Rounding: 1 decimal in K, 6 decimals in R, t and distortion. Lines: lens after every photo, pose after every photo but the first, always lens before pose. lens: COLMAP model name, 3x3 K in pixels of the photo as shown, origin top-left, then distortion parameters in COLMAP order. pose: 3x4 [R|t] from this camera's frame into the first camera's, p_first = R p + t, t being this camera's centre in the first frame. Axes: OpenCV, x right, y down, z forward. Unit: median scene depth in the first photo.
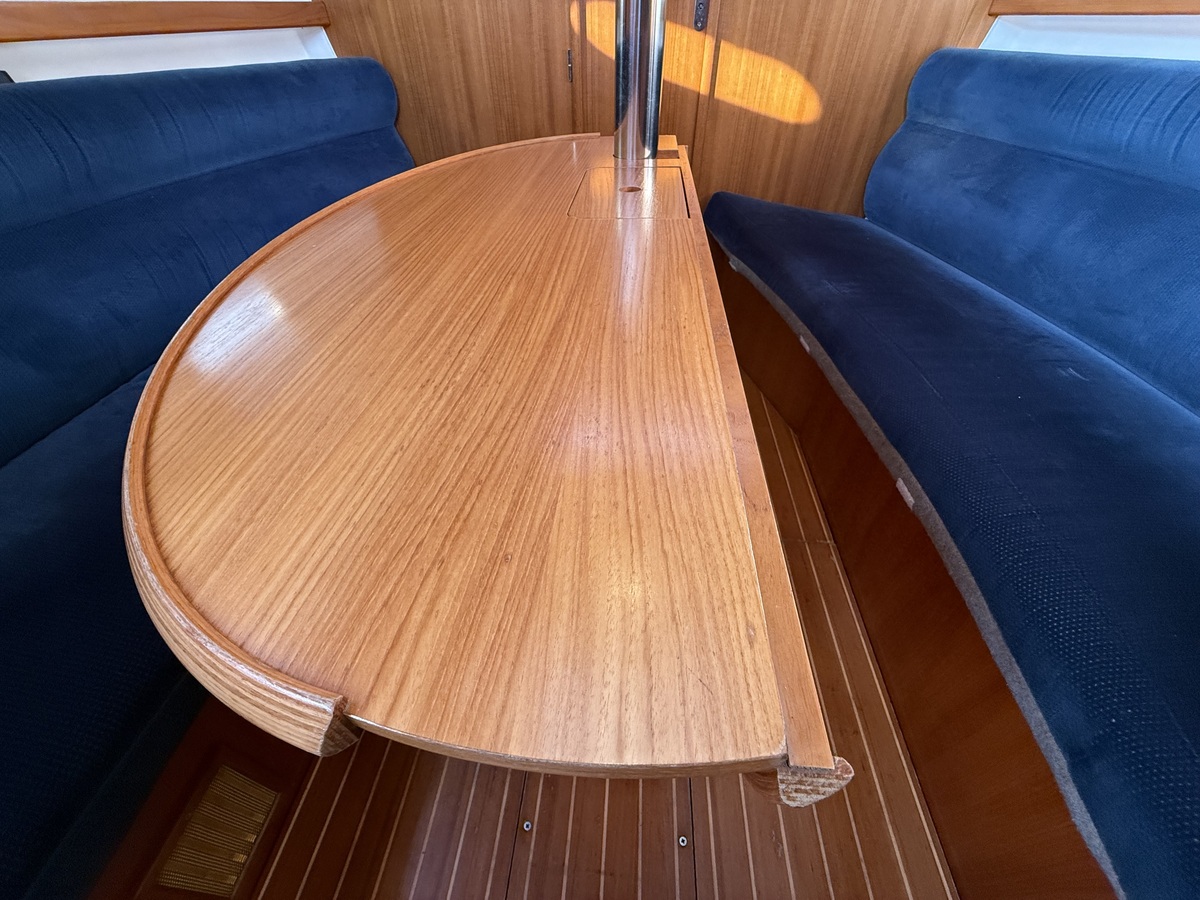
lens RADIAL K [[474.9, 0, 600.0], [0, 474.9, 450.0], [0, 0, 1]] dist [-0.000507, -0.000249]
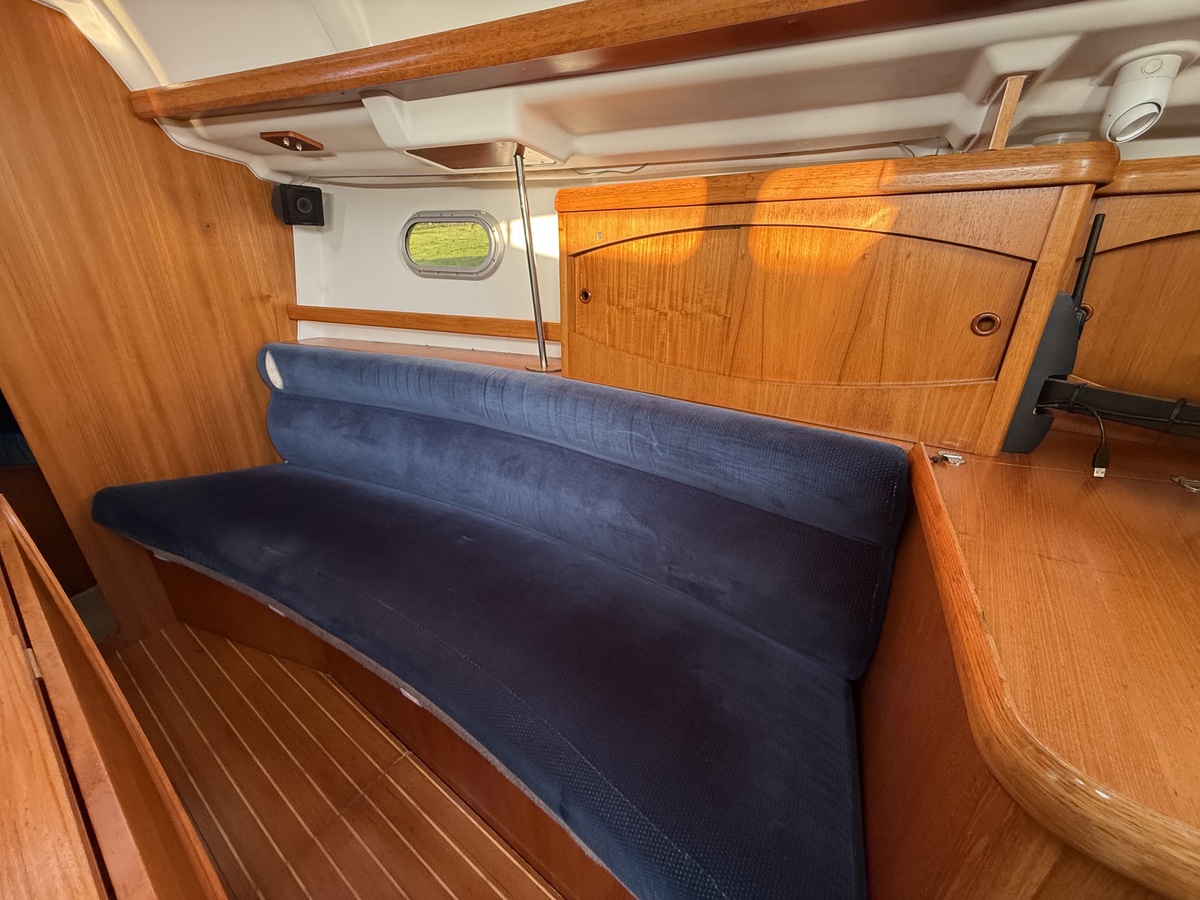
lens RADIAL K [[481.1, 0, 596.0], [0, 481.1, 456.7], [0, 0, 1]] dist [0.007365, -0.002401]
pose [[0.533692, -0.331512, 0.777993, 0.123055], [0.564718, 0.824496, -0.036061, -0.083736], [-0.629497, 0.458592, 0.627238, -0.274918]]
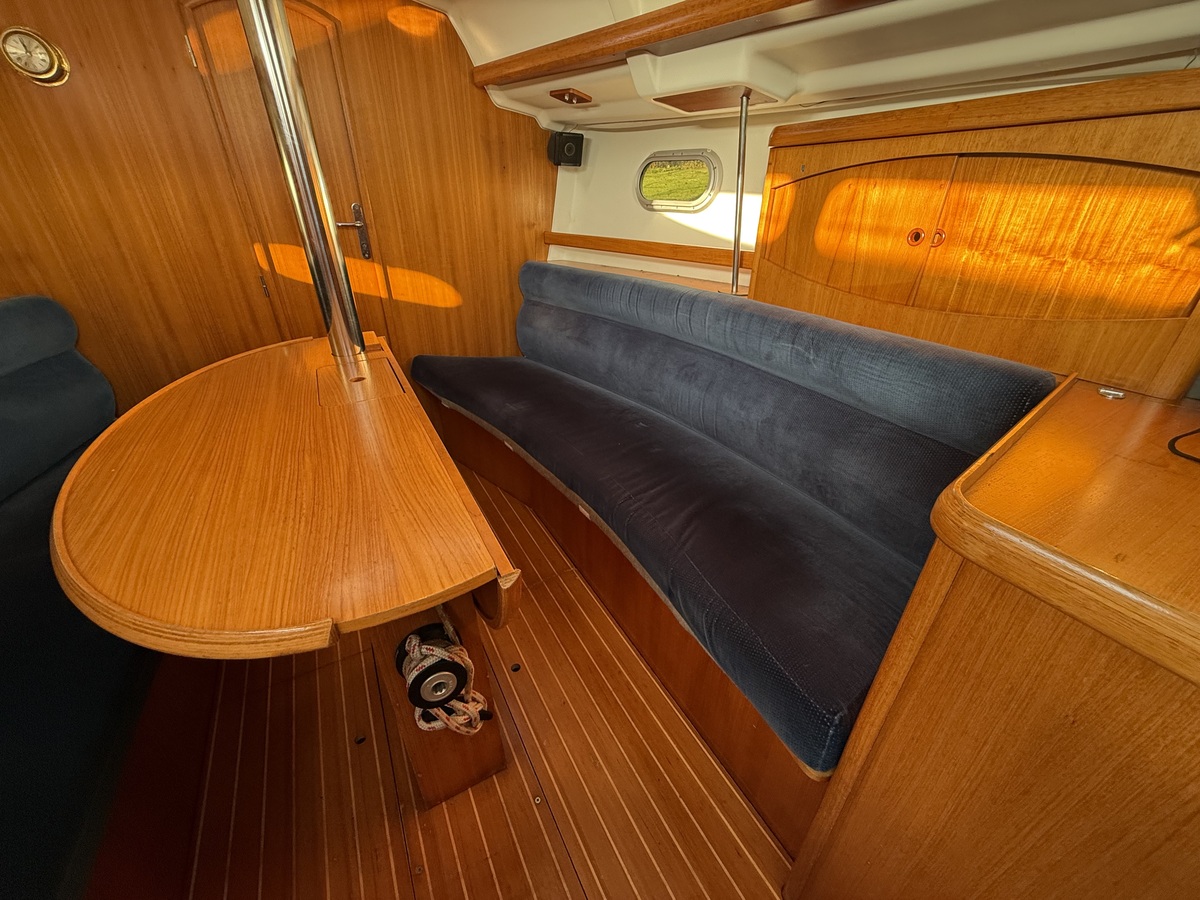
lens RADIAL K [[481.1, 0, 596.0], [0, 481.1, 456.7], [0, 0, 1]] dist [0.007365, -0.002401]
pose [[0.838529, -0.256772, 0.480559, -0.082672], [0.360814, 0.922575, -0.136635, 0.130589], [-0.408268, 0.287965, 0.866253, -0.469830]]
